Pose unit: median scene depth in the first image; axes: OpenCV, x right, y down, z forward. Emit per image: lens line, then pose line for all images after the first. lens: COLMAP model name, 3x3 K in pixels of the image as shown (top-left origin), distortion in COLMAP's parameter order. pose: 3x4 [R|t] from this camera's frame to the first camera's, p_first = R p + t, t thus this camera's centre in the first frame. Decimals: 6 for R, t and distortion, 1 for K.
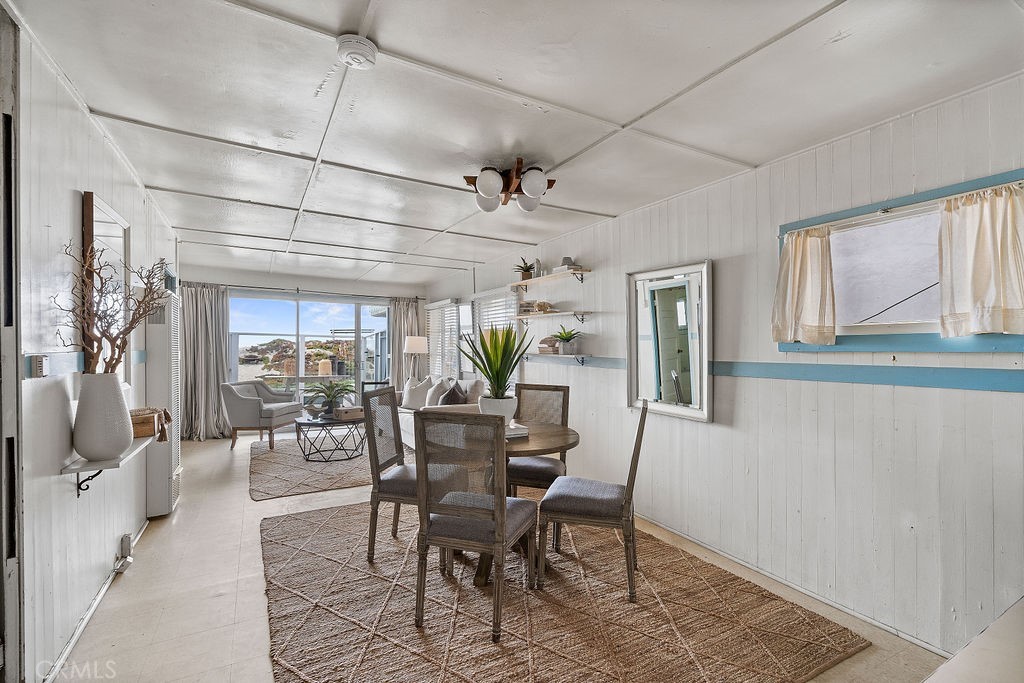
lens RADIAL K [[471.0, 0, 508.4], [0, 471.0, 352.6], [0, 0, 1]] dist [0.001693, 0.000339]
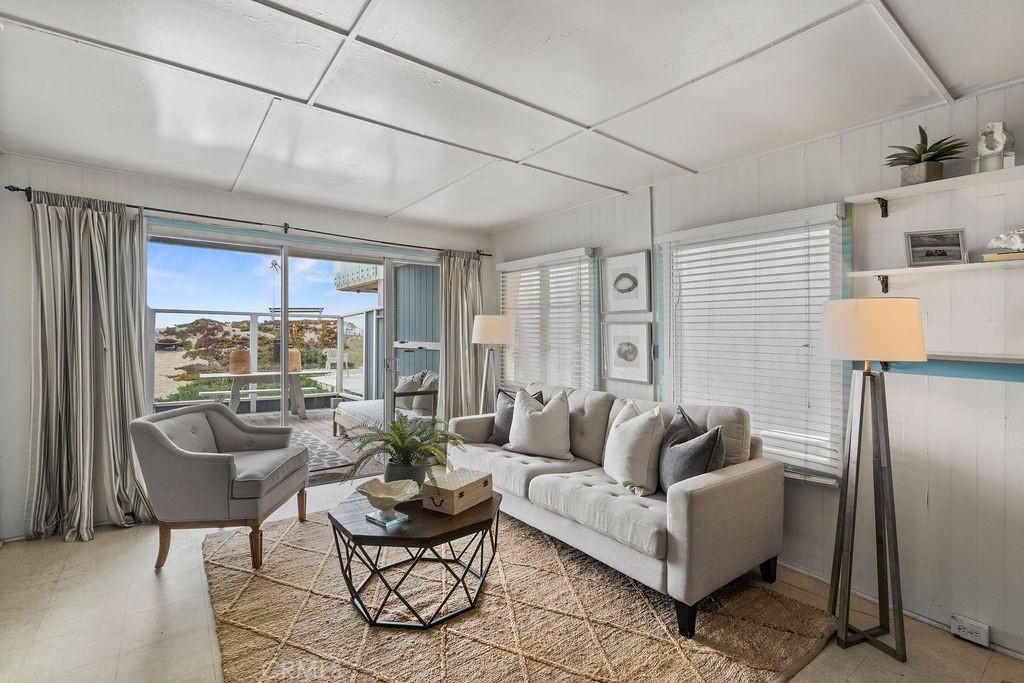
lens RADIAL K [[470.6, 0, 509.6], [0, 470.6, 336.6], [0, 0, 1]] dist [0.000795, 0.000065]
pose [[0.990420, -0.000874, 0.138084, -0.393302], [-0.000051, 0.999978, 0.006692, -0.018492], [-0.138087, -0.006635, 0.990398, 0.635648]]
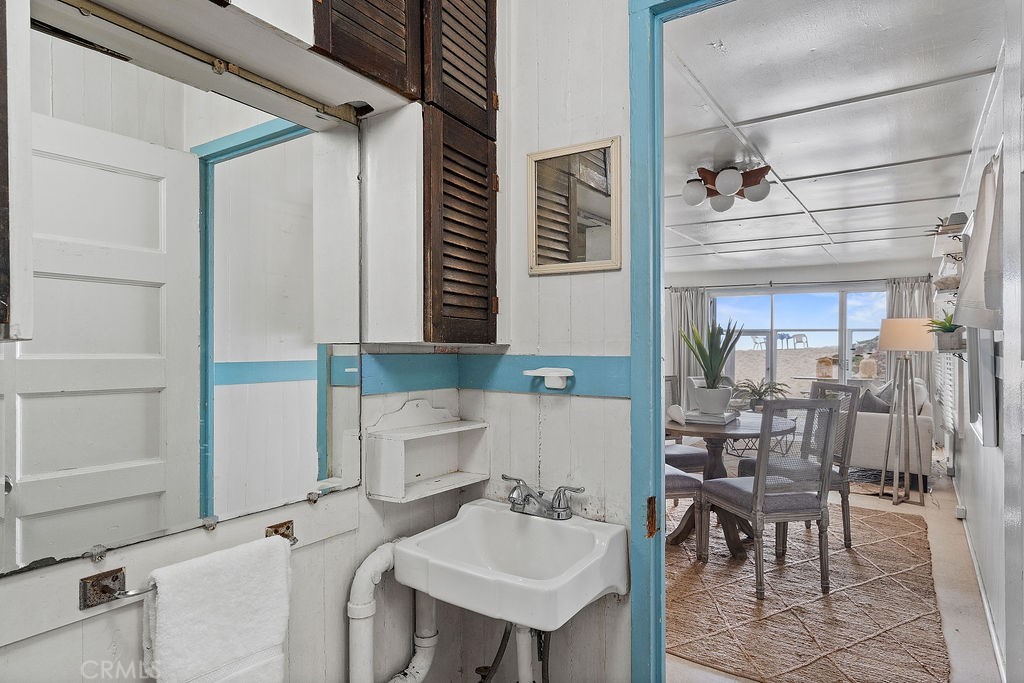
lens RADIAL K [[575.8, 0, 509.5], [0, 575.8, 350.2], [0, 0, 1]] dist [0.078064, -0.000638]
pose [[0.459897, -0.002391, -0.887969, 0.519778], [-0.001879, 0.999992, -0.003665, 0.009705], [0.887971, 0.003354, 0.459888, -0.011203]]
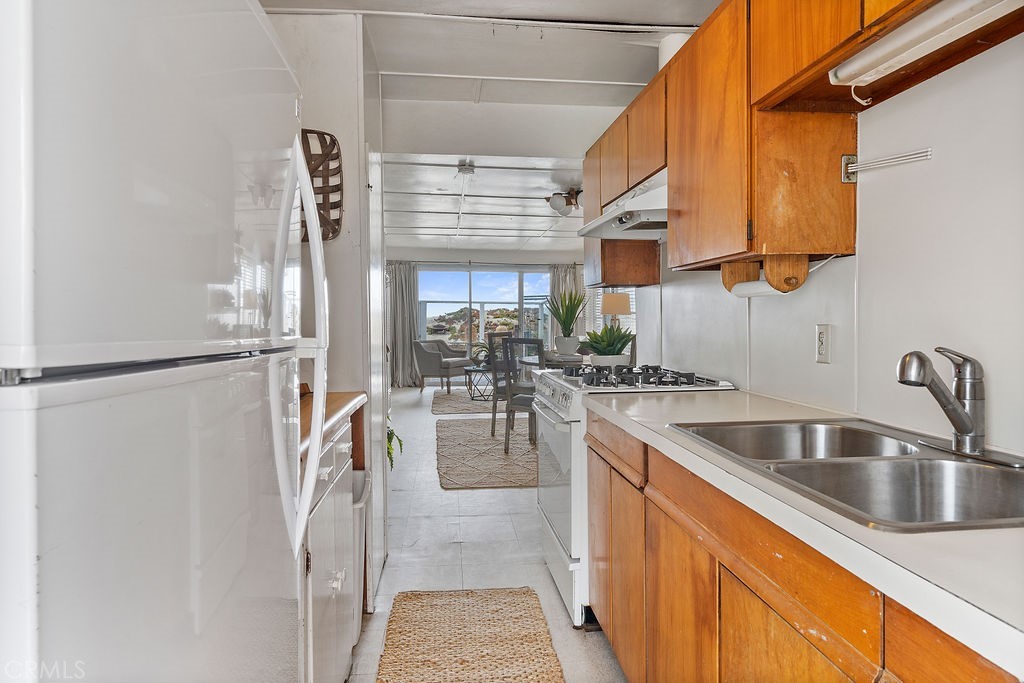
lens RADIAL K [[637.7, 0, 512.0], [0, 637.7, 341.5], [0, 0, 1]] dist [0.000088, 0.000714]
pose [[0.924809, 0.005221, -0.380396, 0.348921], [0.004819, 0.999665, 0.025437, 0.031137], [0.380401, -0.025358, 0.924474, -0.585887]]
